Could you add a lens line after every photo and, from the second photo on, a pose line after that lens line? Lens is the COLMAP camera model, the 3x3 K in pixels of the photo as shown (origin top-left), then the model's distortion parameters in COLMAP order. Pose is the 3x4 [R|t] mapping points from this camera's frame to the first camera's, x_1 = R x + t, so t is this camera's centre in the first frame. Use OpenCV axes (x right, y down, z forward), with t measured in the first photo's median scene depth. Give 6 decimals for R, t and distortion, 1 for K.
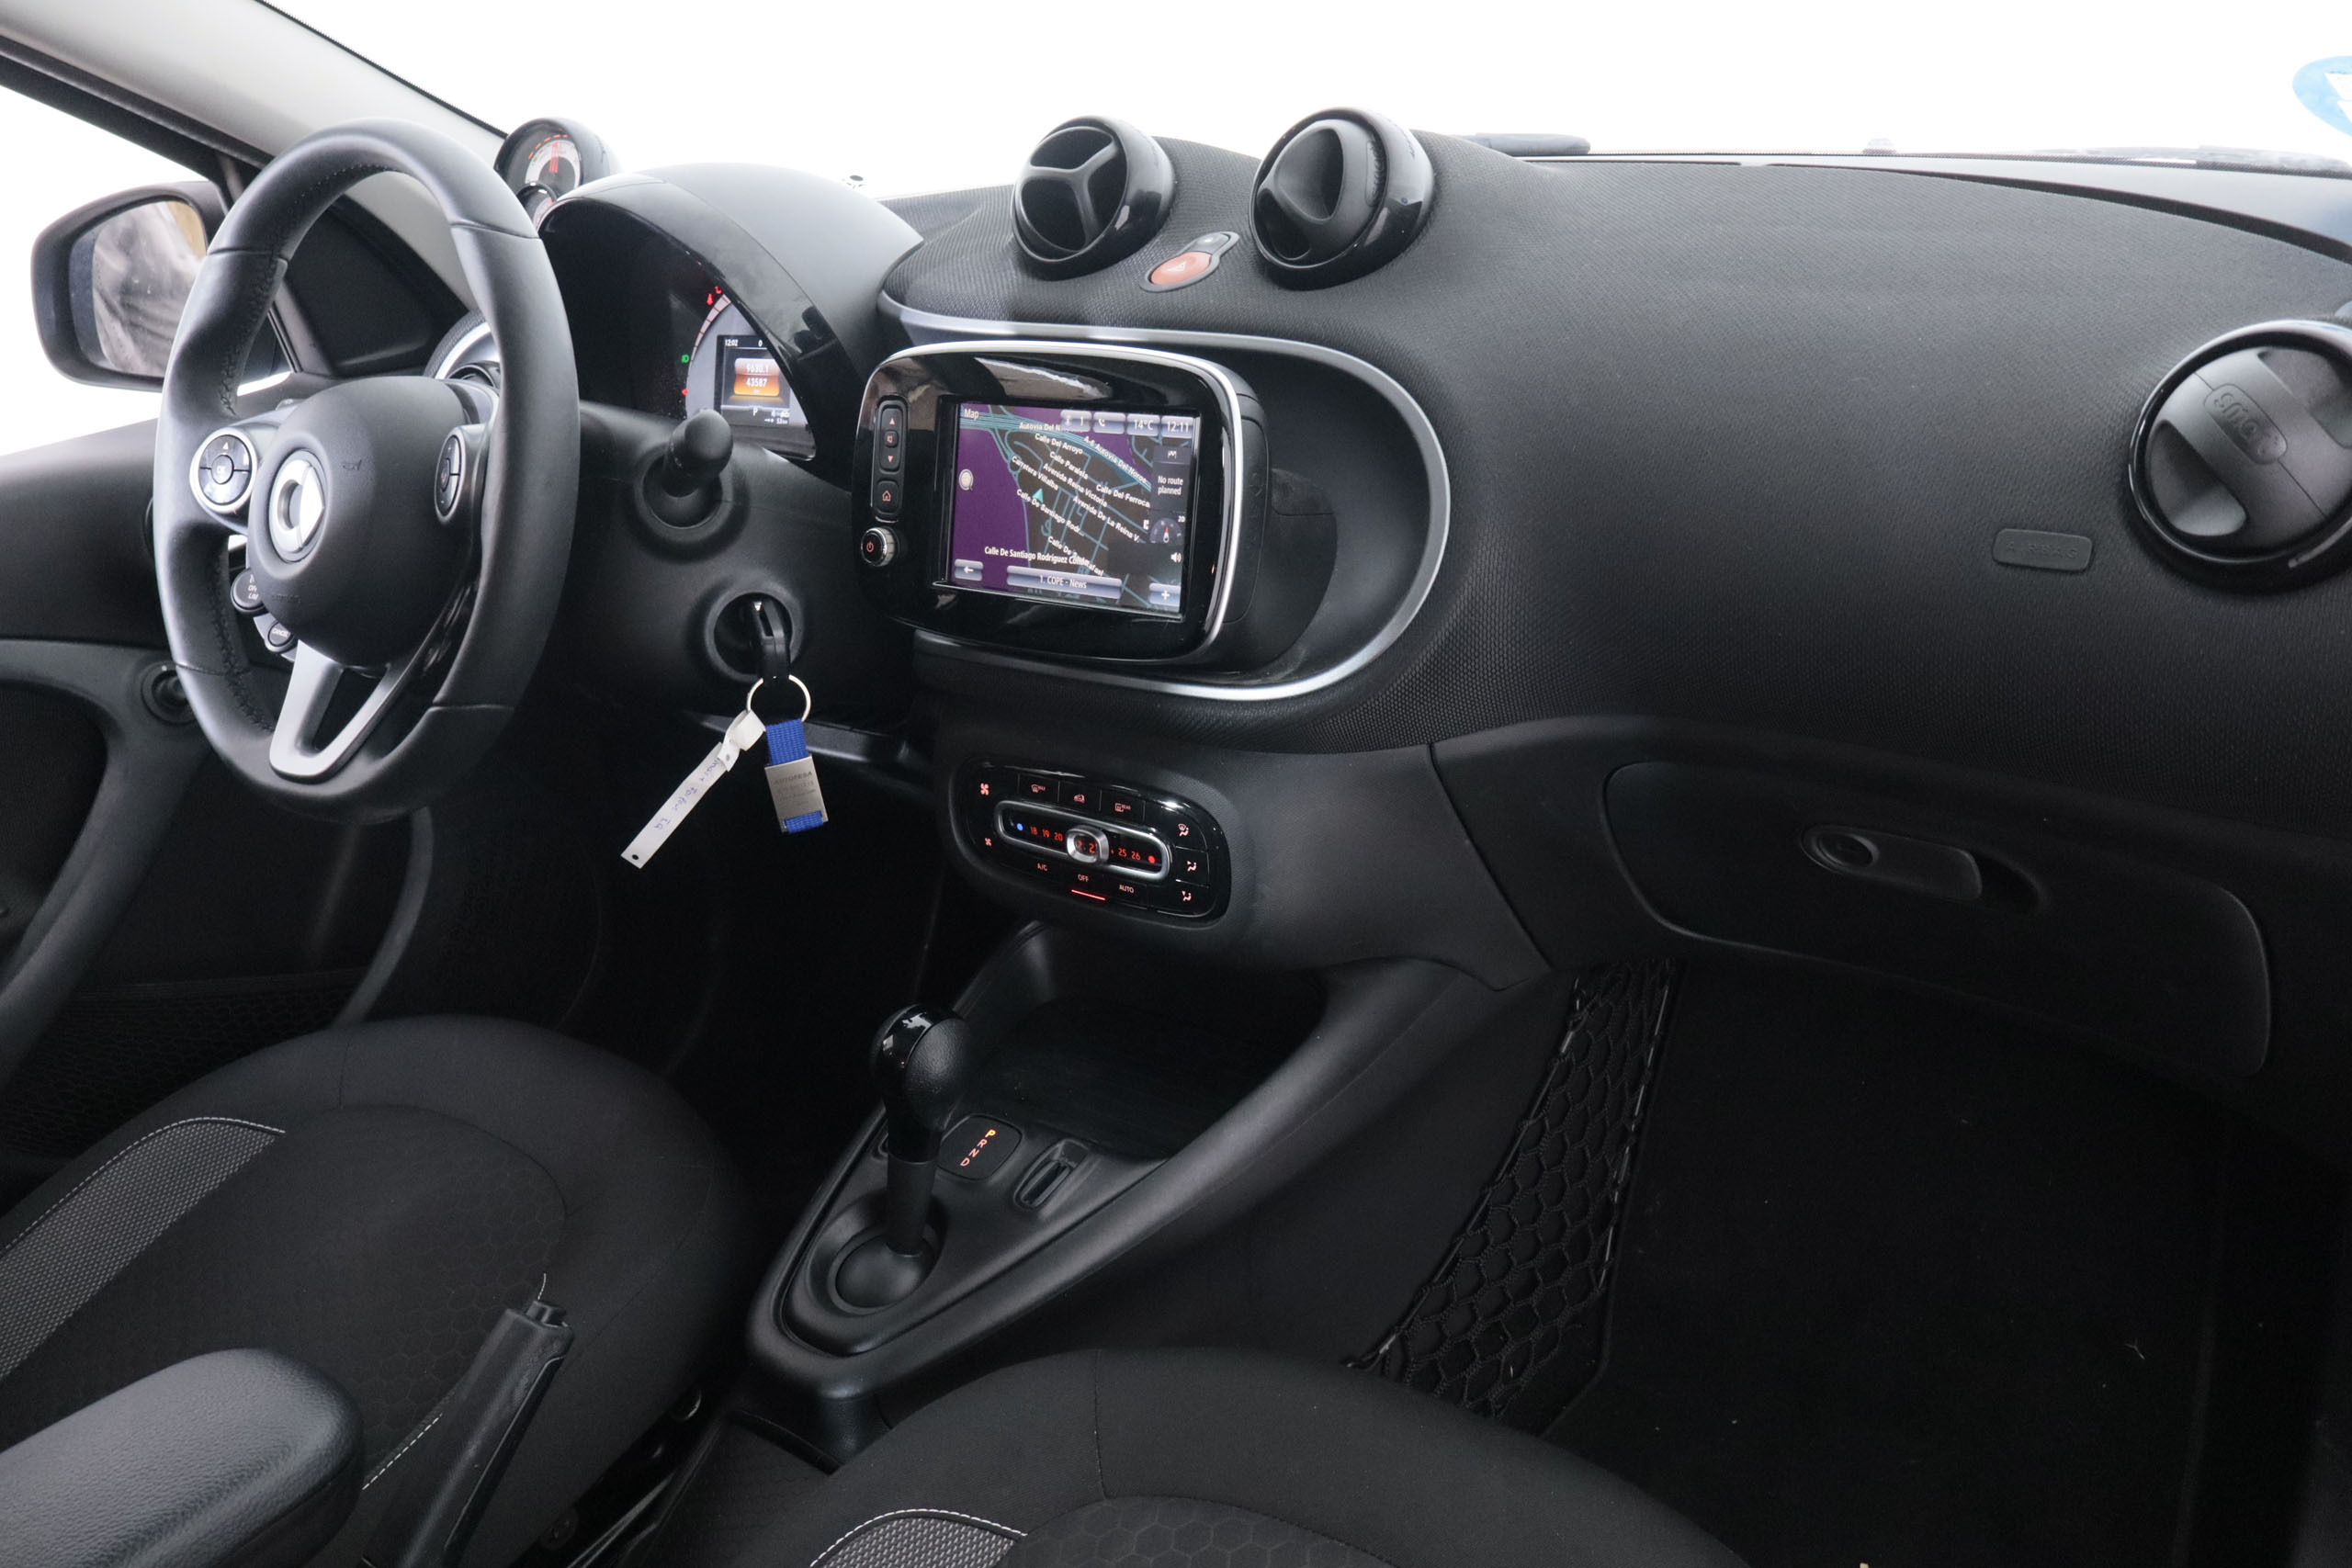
lens RADIAL K [[2053.1, 0, 1176.0], [0, 2053.1, 784.0], [0, 0, 1]] dist [0.007989, 0.005141]
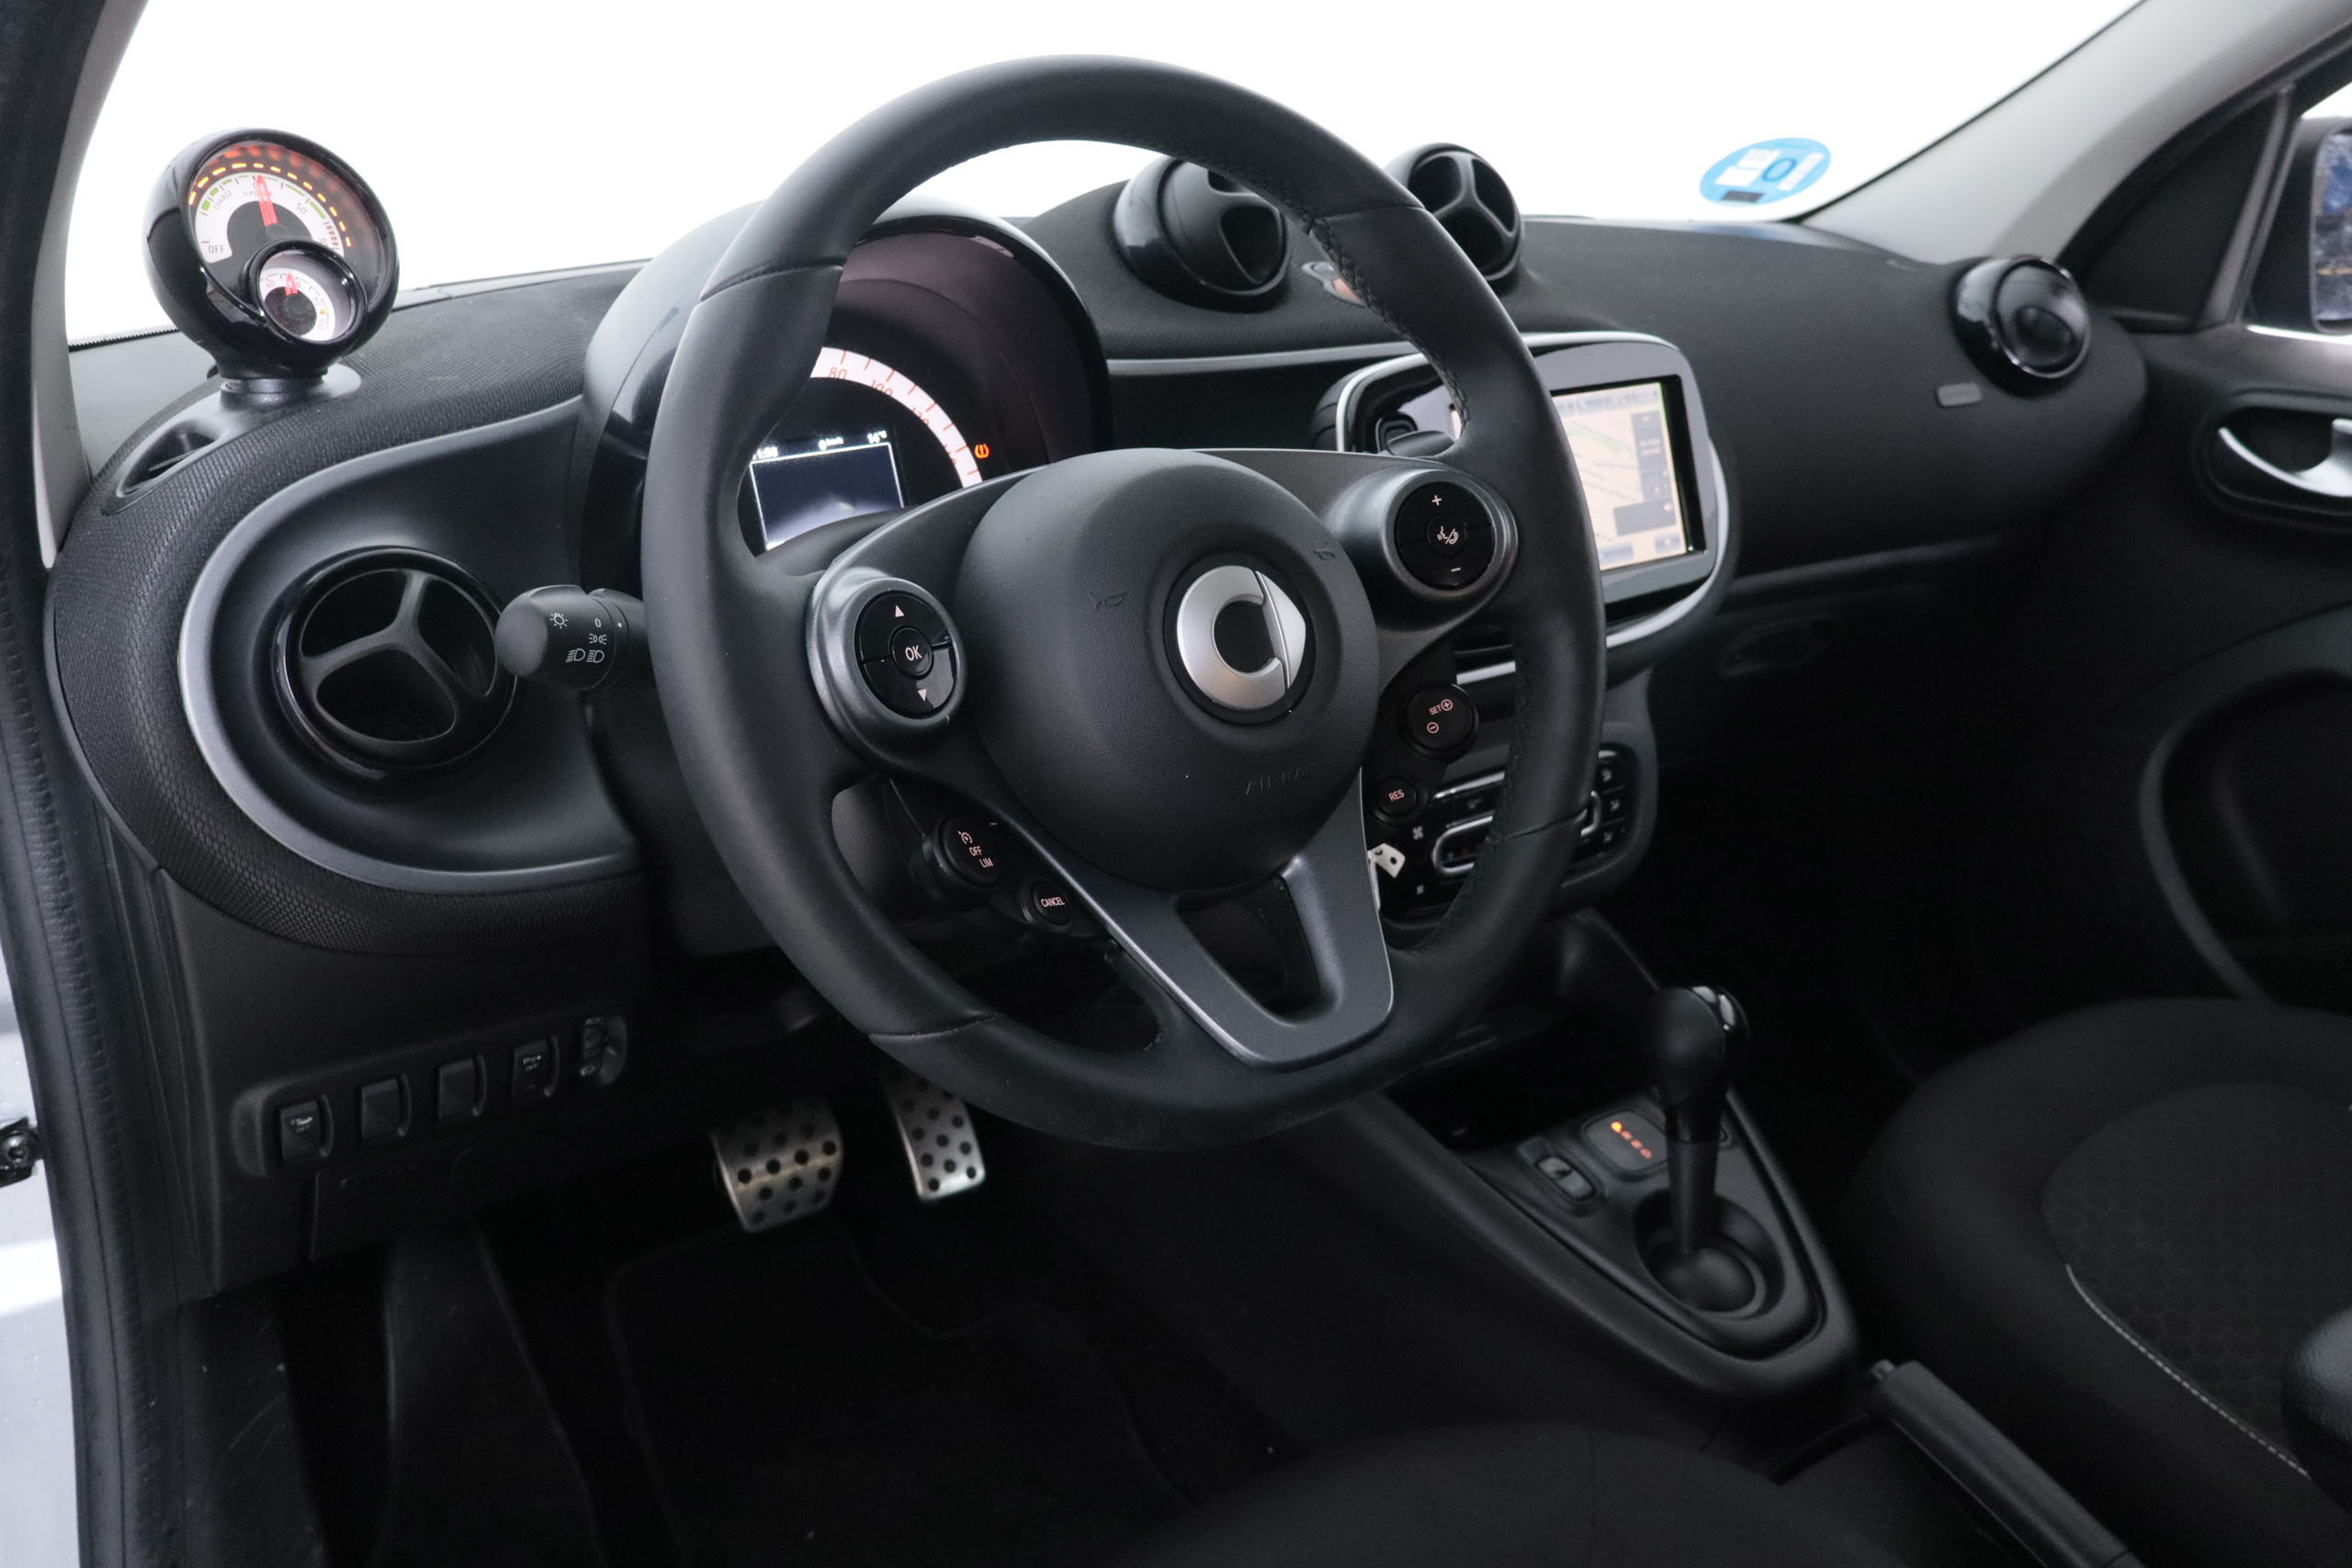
lens RADIAL K [[2053.1, 0, 1176.0], [0, 2053.1, 784.0], [0, 0, 1]] dist [0.007989, 0.005141]
pose [[0.252491, -0.215843, 0.943218, -1.122914], [0.342980, 0.931472, 0.121343, -0.190209], [-0.904773, 0.292866, 0.309218, 0.909979]]
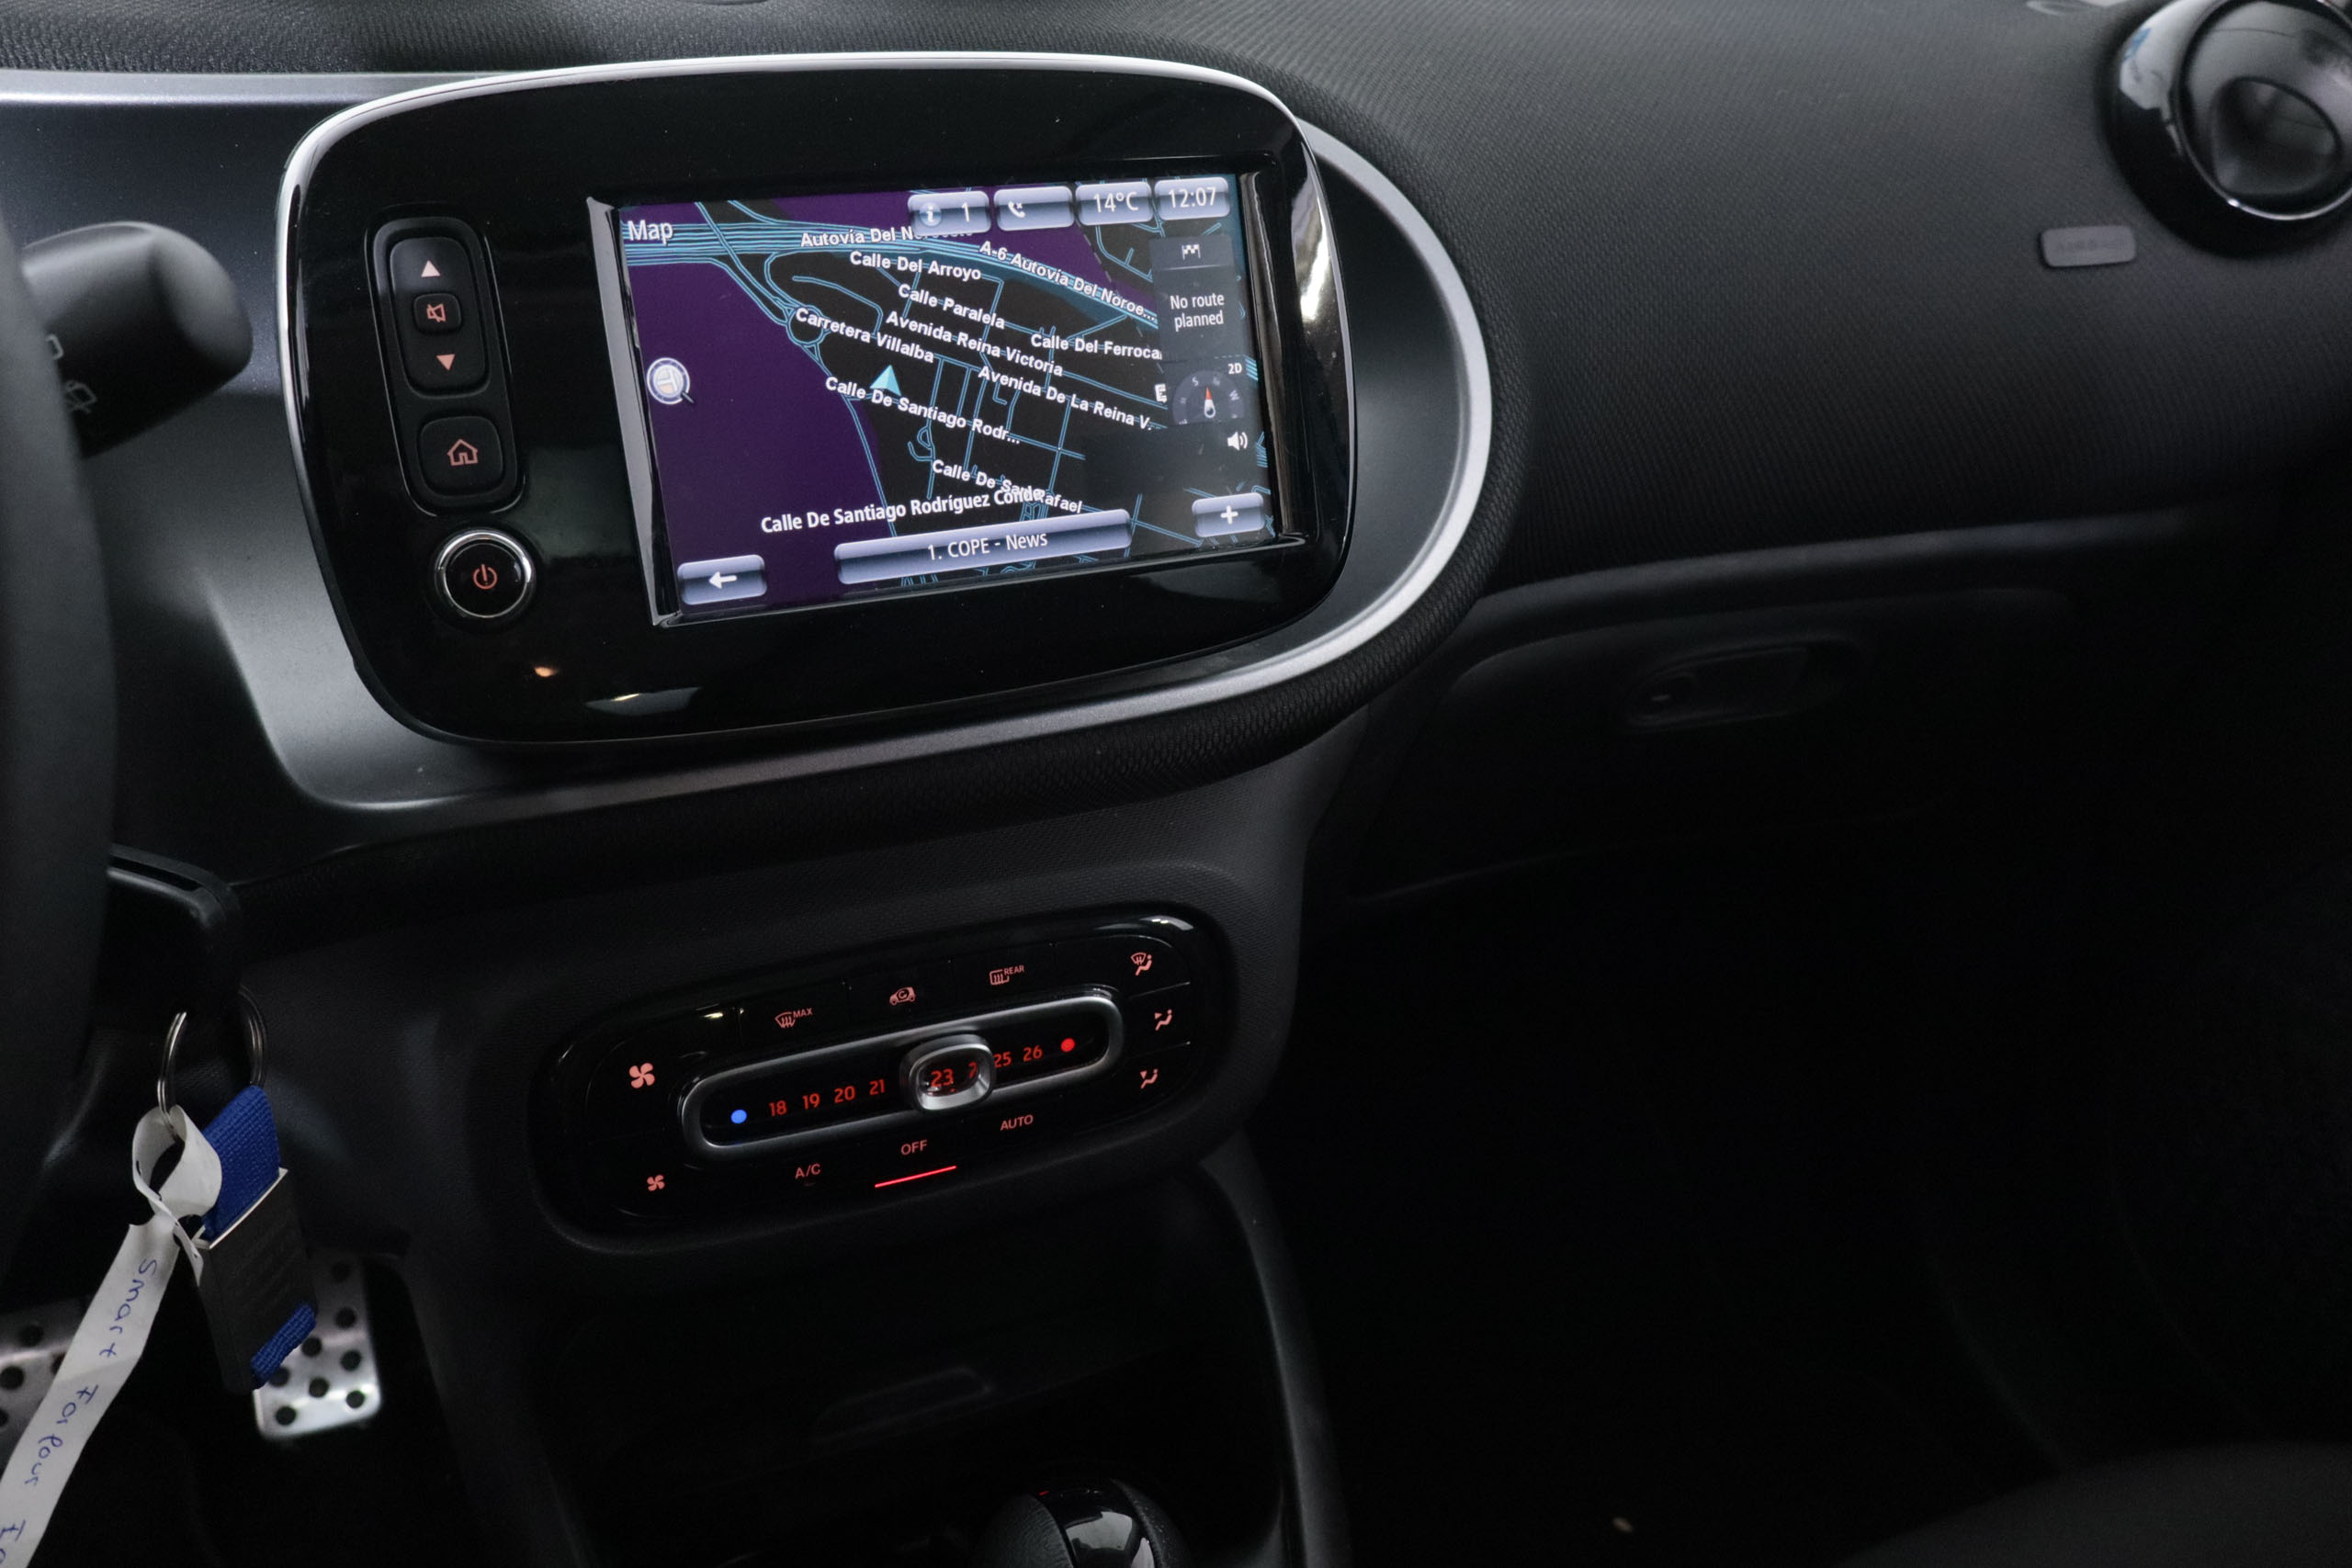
lens RADIAL K [[2053.1, 0, 1176.0], [0, 2053.1, 784.0], [0, 0, 1]] dist [0.007989, 0.005141]
pose [[0.448933, -0.250608, 0.857703, -0.475301], [0.289905, 0.948794, 0.125484, -0.094103], [-0.845231, 0.192319, 0.498597, 0.737500]]
